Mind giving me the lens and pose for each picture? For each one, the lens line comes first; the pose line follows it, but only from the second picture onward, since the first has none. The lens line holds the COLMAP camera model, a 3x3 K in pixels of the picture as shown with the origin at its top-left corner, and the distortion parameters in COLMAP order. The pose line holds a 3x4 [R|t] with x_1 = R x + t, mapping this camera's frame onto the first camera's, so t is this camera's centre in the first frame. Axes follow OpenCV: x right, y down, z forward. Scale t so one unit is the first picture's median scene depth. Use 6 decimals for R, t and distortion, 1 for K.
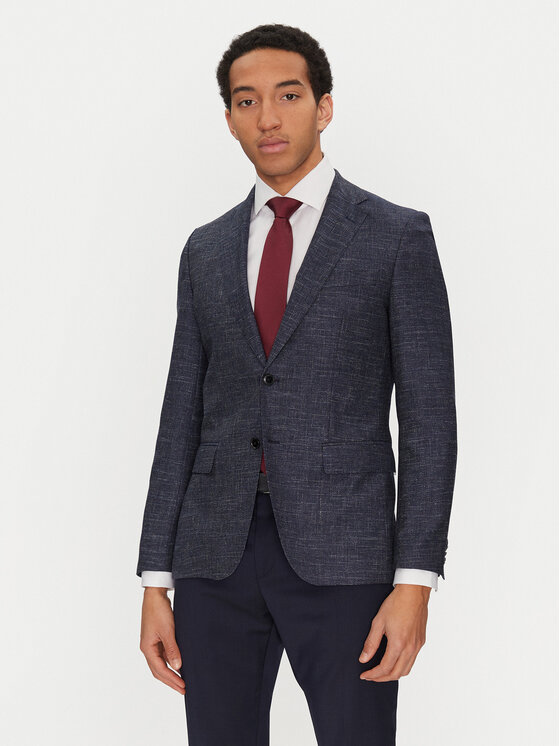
lens RADIAL K [[1243.3, 0, 280.0], [0, 1243.3, 373.0], [0, 0, 1]] dist [-0.204538, 0.064333]
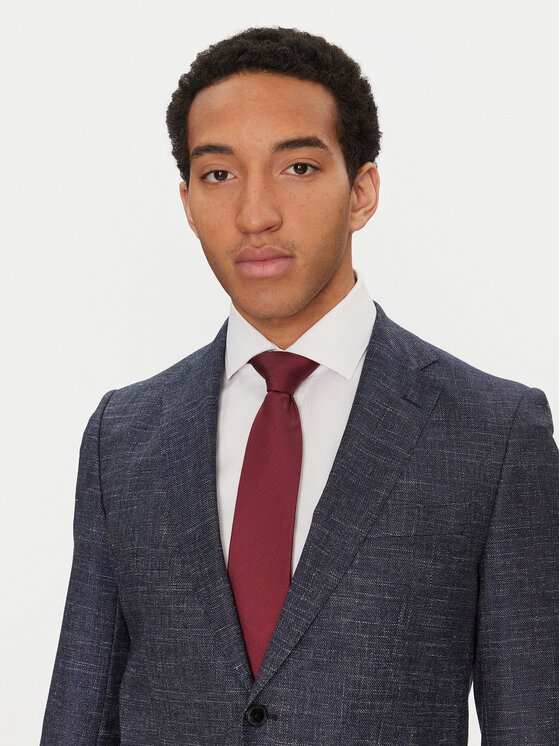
lens RADIAL K [[1209.5, 0, 280.0], [0, 1209.5, 373.0], [0, 0, 1]] dist [0.222743, -0.105899]
pose [[0.994985, 0.025755, 0.096653, -0.050834], [-0.020935, 0.998502, -0.050556, -0.108216], [-0.097811, 0.048279, 0.994033, 0.477461]]
